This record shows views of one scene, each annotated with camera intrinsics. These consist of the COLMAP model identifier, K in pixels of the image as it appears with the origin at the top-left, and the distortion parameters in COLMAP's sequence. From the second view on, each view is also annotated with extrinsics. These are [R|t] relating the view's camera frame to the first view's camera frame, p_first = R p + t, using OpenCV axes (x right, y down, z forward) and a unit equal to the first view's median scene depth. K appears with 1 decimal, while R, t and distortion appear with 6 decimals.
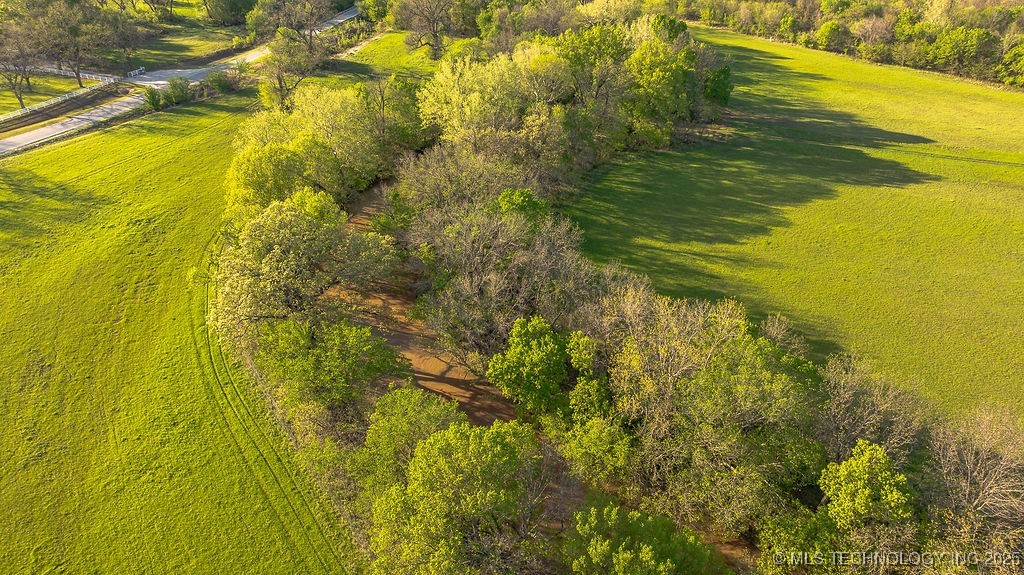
lens RADIAL K [[740.7, 0, 512.0], [0, 740.7, 287.5], [0, 0, 1]] dist [-0.028007, 0.046340]
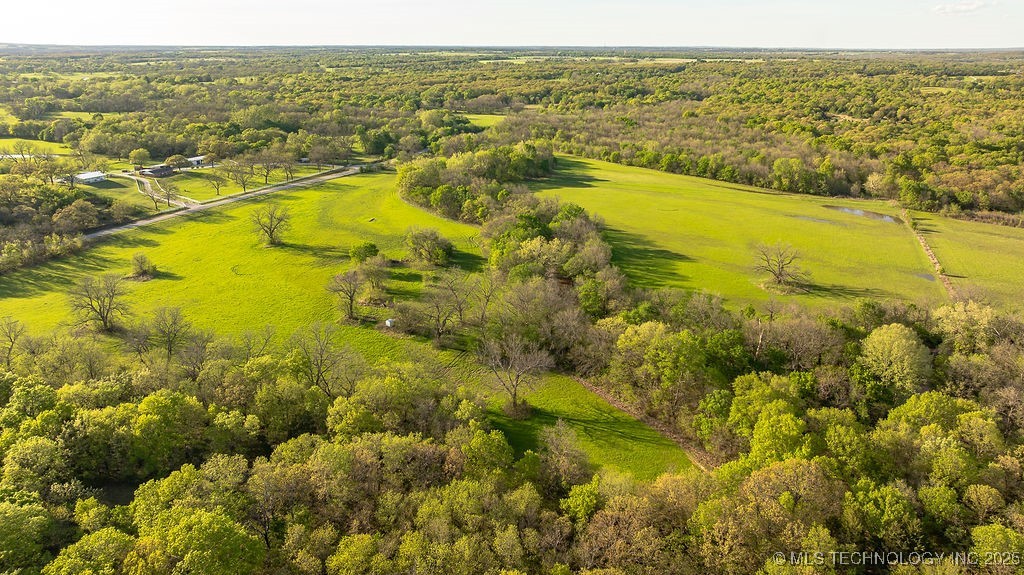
lens RADIAL K [[740.7, 0, 512.0], [0, 740.7, 287.5], [0, 0, 1]] dist [-0.028007, 0.046340]
pose [[0.997677, 0.014256, -0.066607, 0.265979], [-0.028454, 0.975672, -0.217379, 0.667395], [0.061888, 0.218769, 0.973812, -1.410767]]
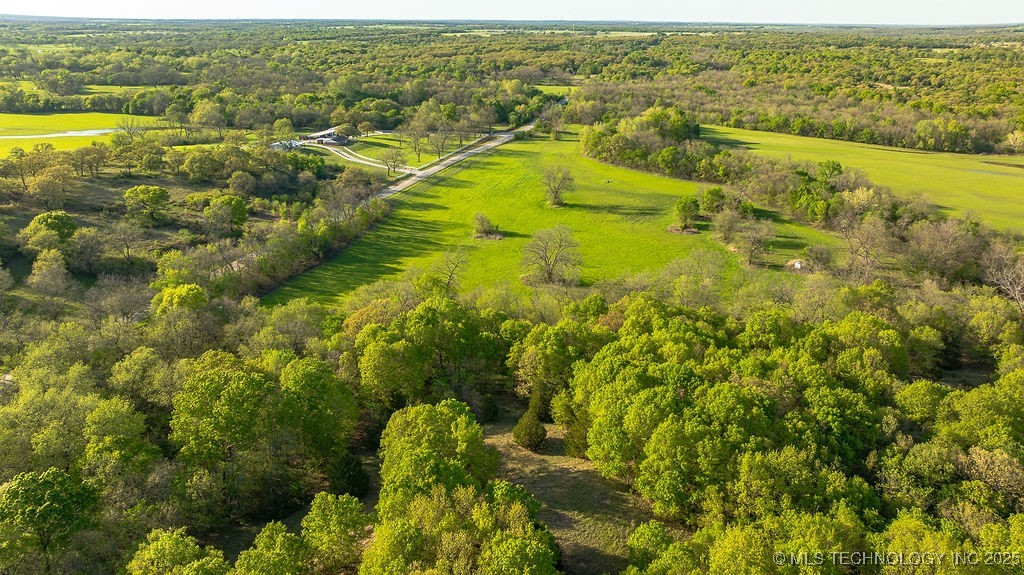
lens RADIAL K [[740.7, 0, 512.0], [0, 740.7, 287.5], [0, 0, 1]] dist [-0.028007, 0.046340]
pose [[0.999030, -0.018924, 0.039756, -0.492931], [0.026032, 0.982074, -0.186689, 0.728400], [-0.035511, 0.187543, 0.981614, -1.486826]]
